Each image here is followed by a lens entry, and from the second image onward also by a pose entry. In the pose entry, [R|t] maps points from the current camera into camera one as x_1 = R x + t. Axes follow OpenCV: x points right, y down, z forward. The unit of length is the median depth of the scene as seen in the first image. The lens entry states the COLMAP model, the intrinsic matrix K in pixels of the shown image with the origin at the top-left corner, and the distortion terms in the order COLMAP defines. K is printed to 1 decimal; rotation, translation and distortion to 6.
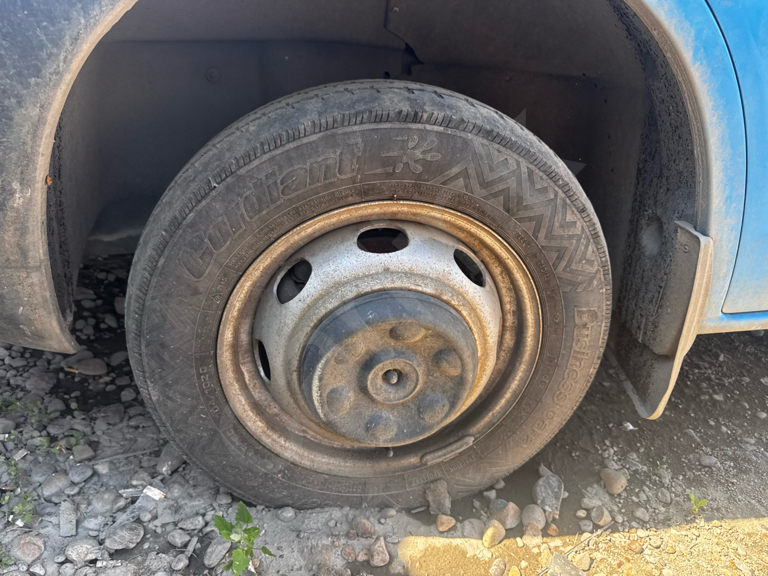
lens RADIAL K [[532.4, 0, 384.0], [0, 532.4, 288.0], [0, 0, 1]] dist [0.088159, -0.115858]
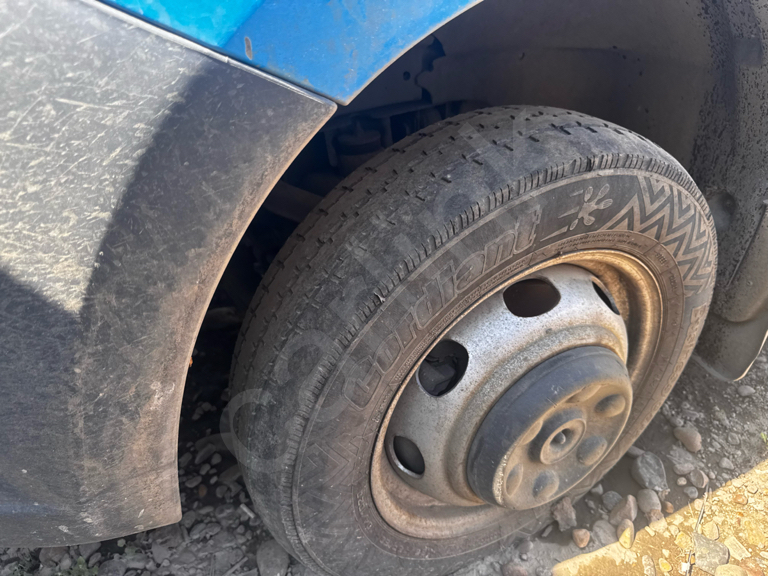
lens RADIAL K [[532.4, 0, 384.0], [0, 532.4, 288.0], [0, 0, 1]] dist [0.088159, -0.115858]
pose [[0.945068, -0.234877, 0.227332, -0.437326], [0.204492, 0.967402, 0.149389, -0.292166], [-0.255010, -0.094695, 0.962290, 0.220695]]
